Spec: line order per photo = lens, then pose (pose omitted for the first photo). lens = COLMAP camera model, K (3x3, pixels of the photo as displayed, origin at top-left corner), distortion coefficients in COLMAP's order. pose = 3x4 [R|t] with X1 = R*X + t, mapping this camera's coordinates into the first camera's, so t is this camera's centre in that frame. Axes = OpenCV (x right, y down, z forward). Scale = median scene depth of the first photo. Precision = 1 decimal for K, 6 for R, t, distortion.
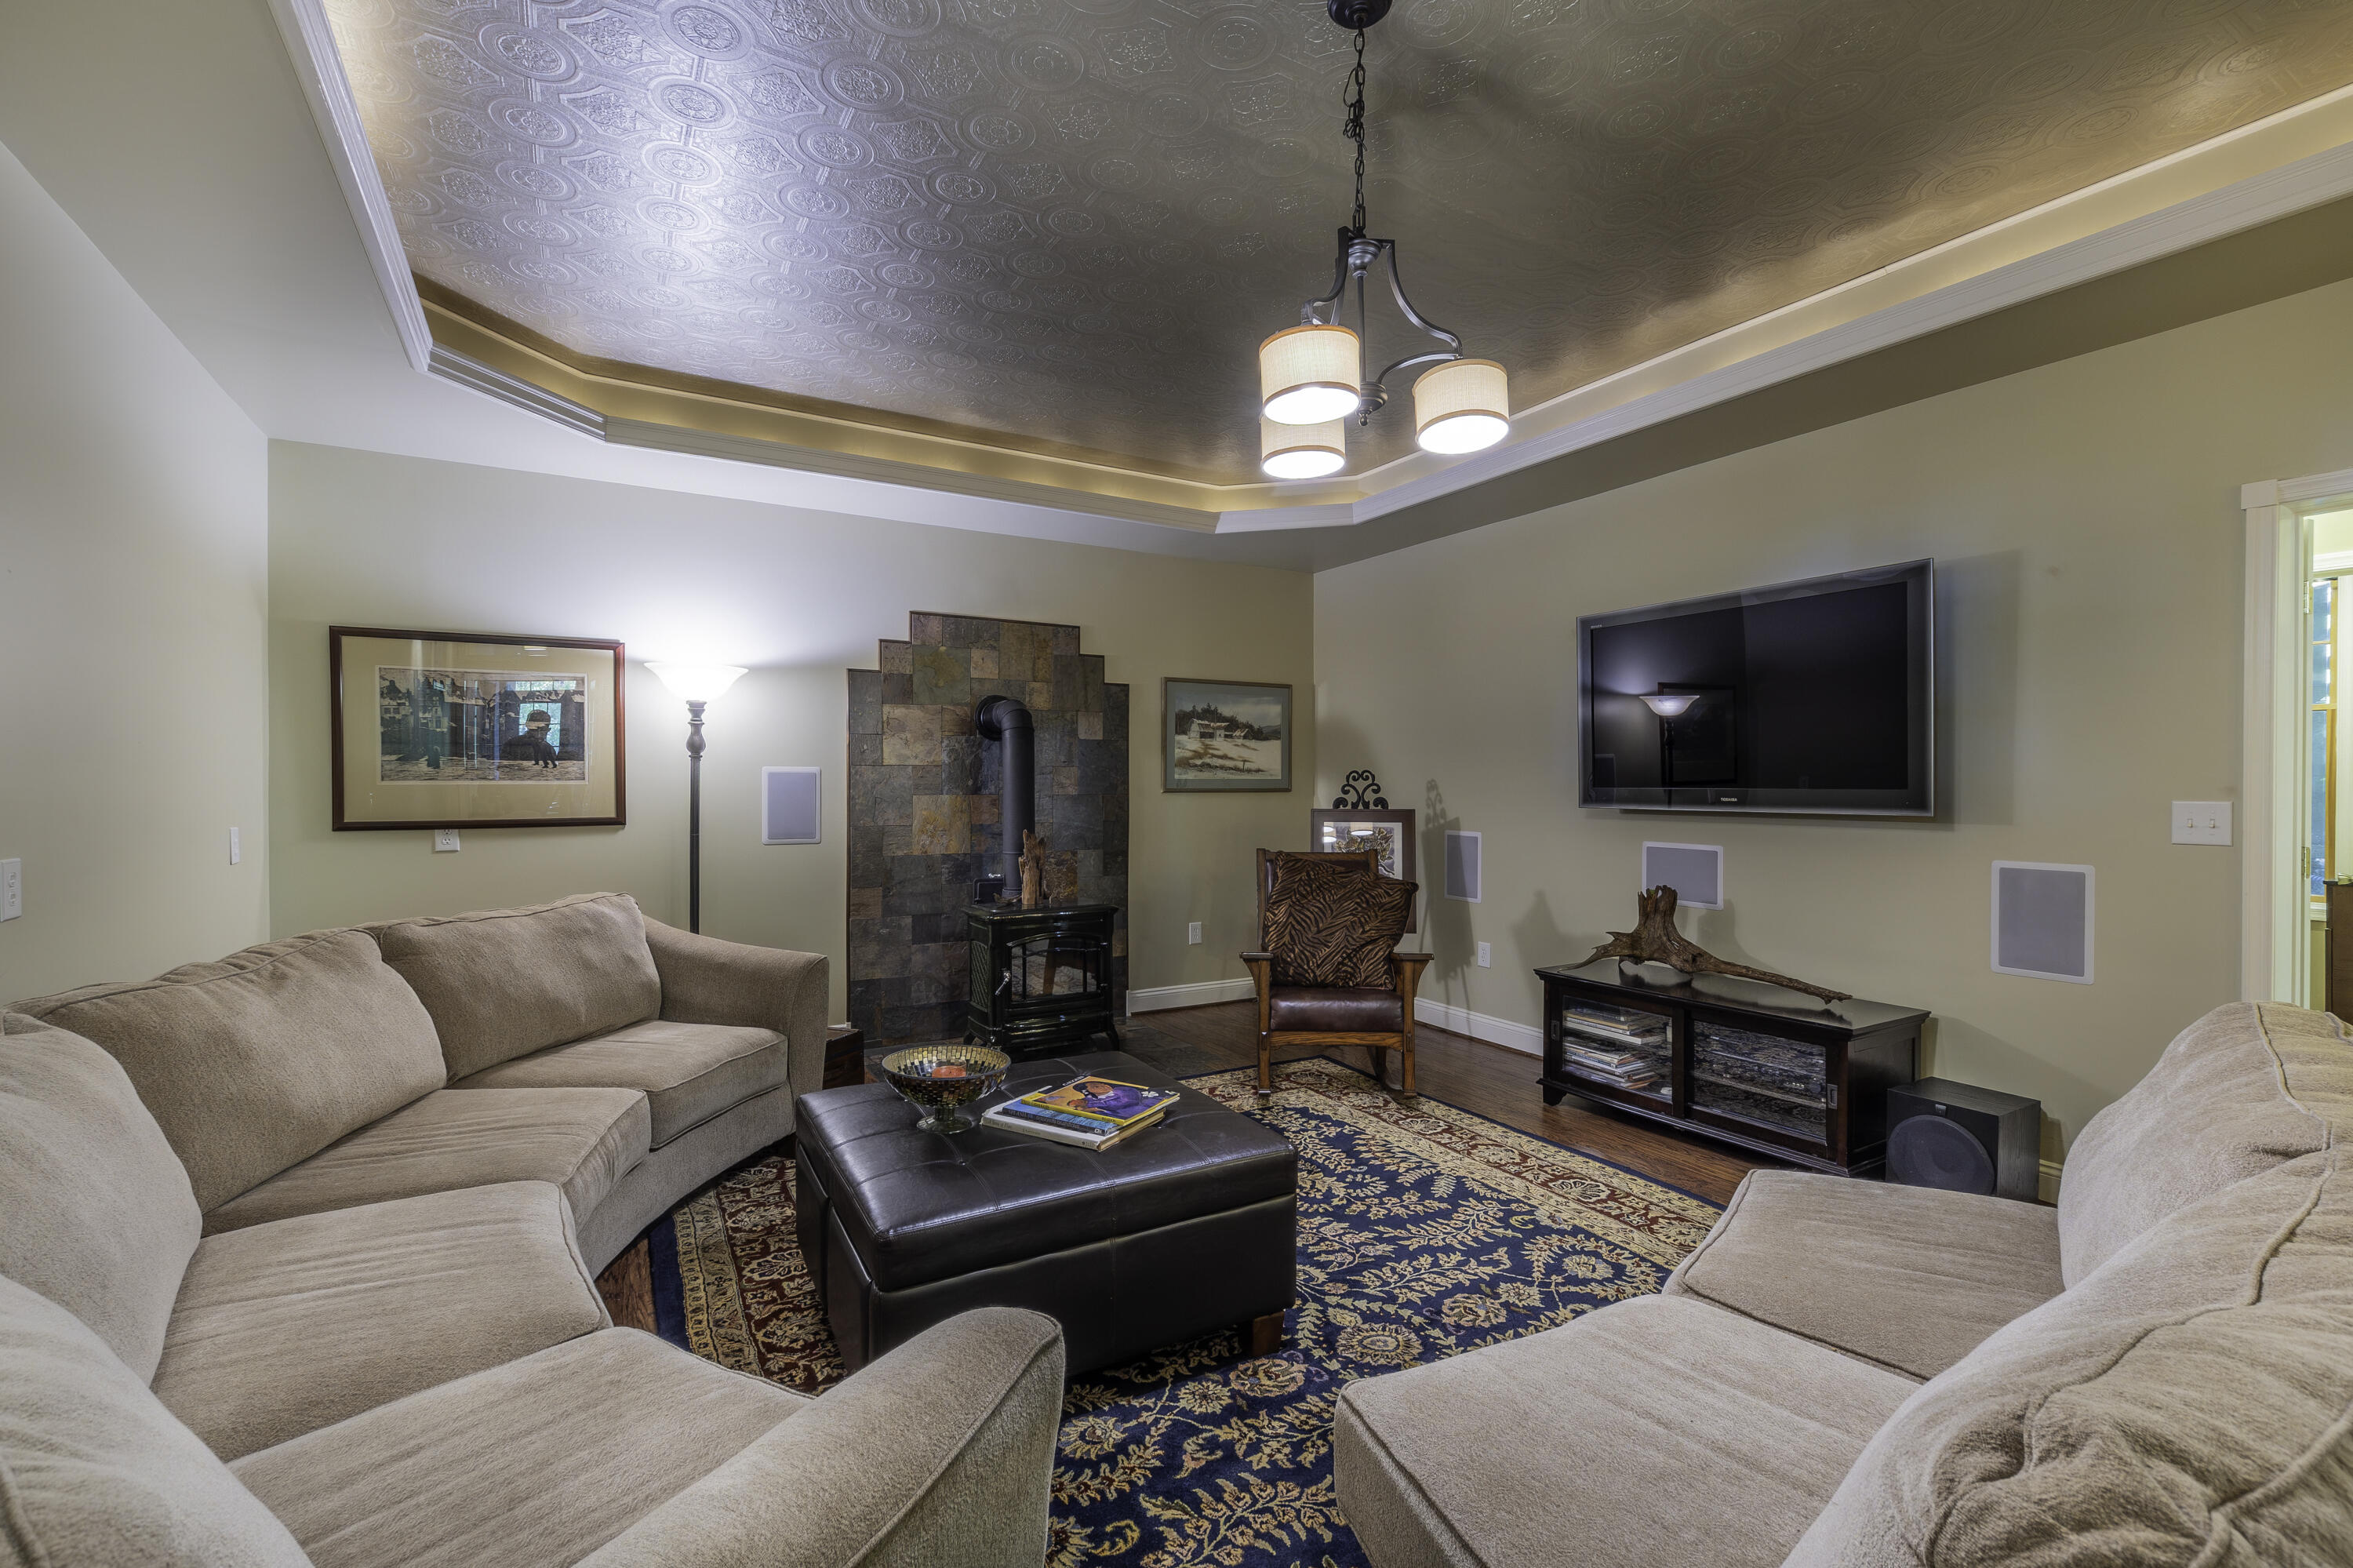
lens RADIAL K [[1036.7, 0, 1172.9], [0, 1036.7, 787.7], [0, 0, 1]] dist [0.016908, -0.004176]
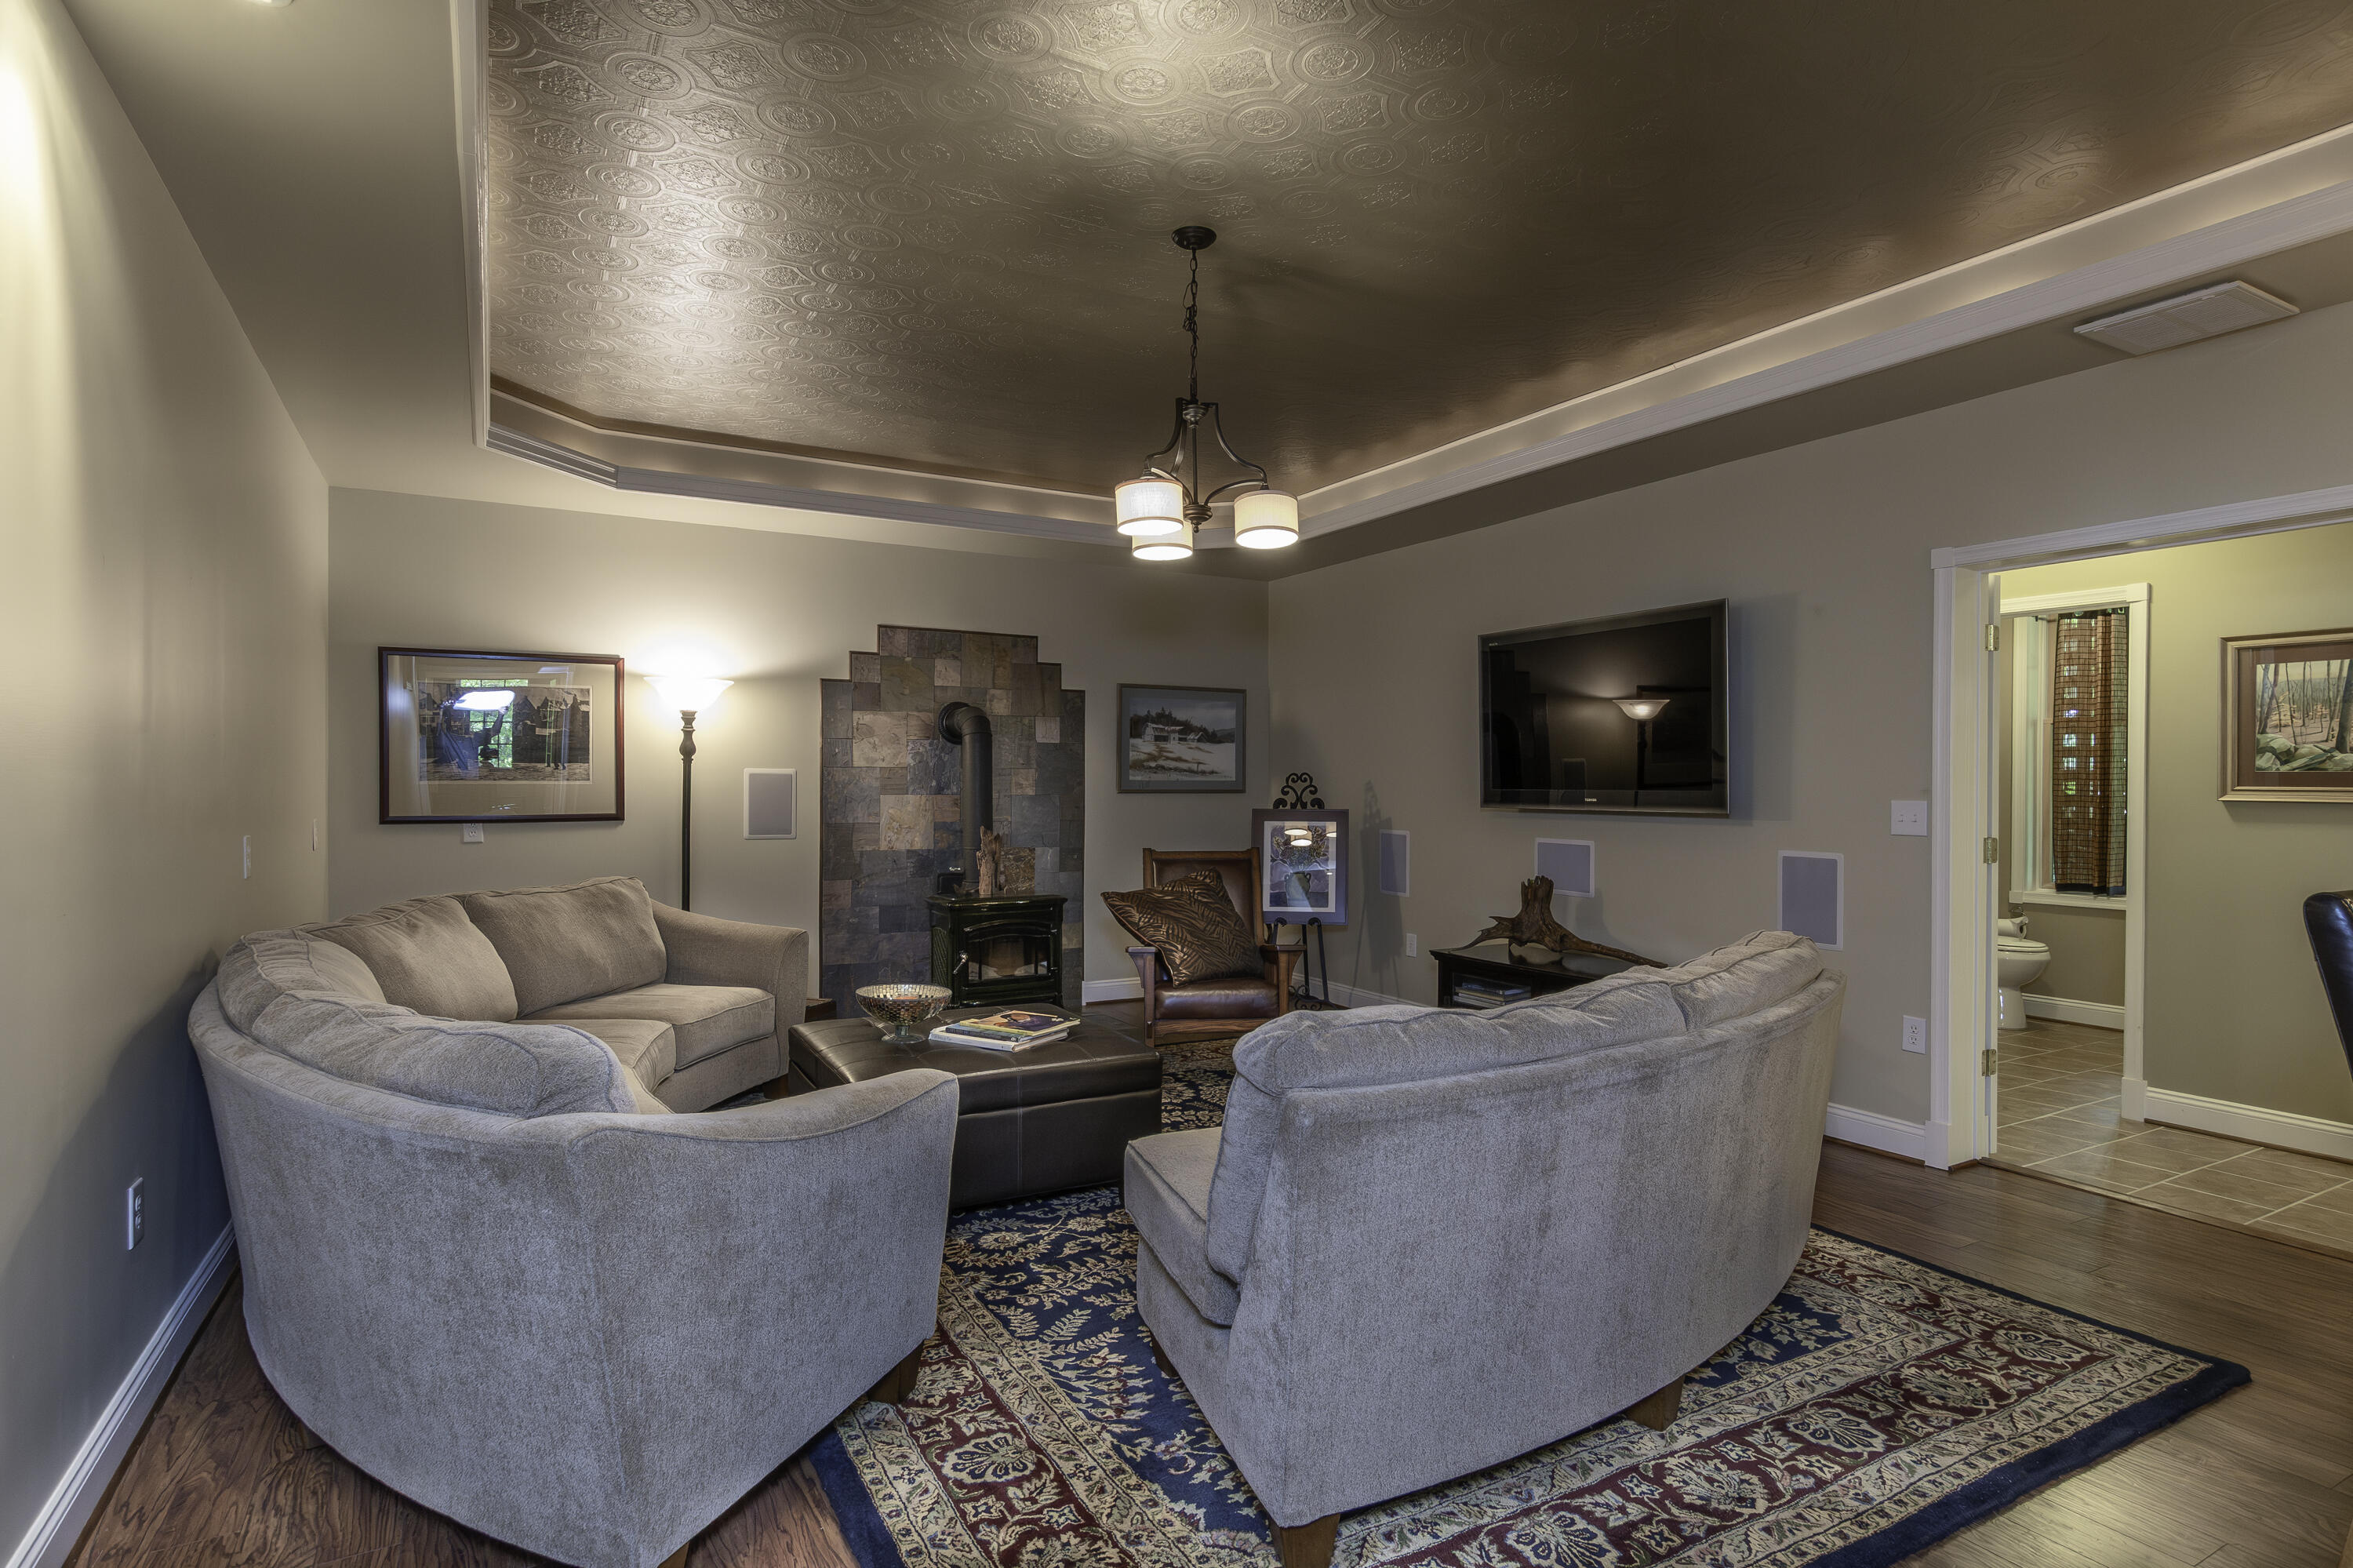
lens RADIAL K [[1222.4, 0, 1177.6], [0, 1222.4, 787.8], [0, 0, 1]] dist [0.009975, -0.000200]
pose [[0.999961, 0.002637, -0.008420, 0.089888], [-0.002651, 0.999995, -0.001640, 0.001541], [0.008415, 0.001662, 0.999963, -0.349469]]
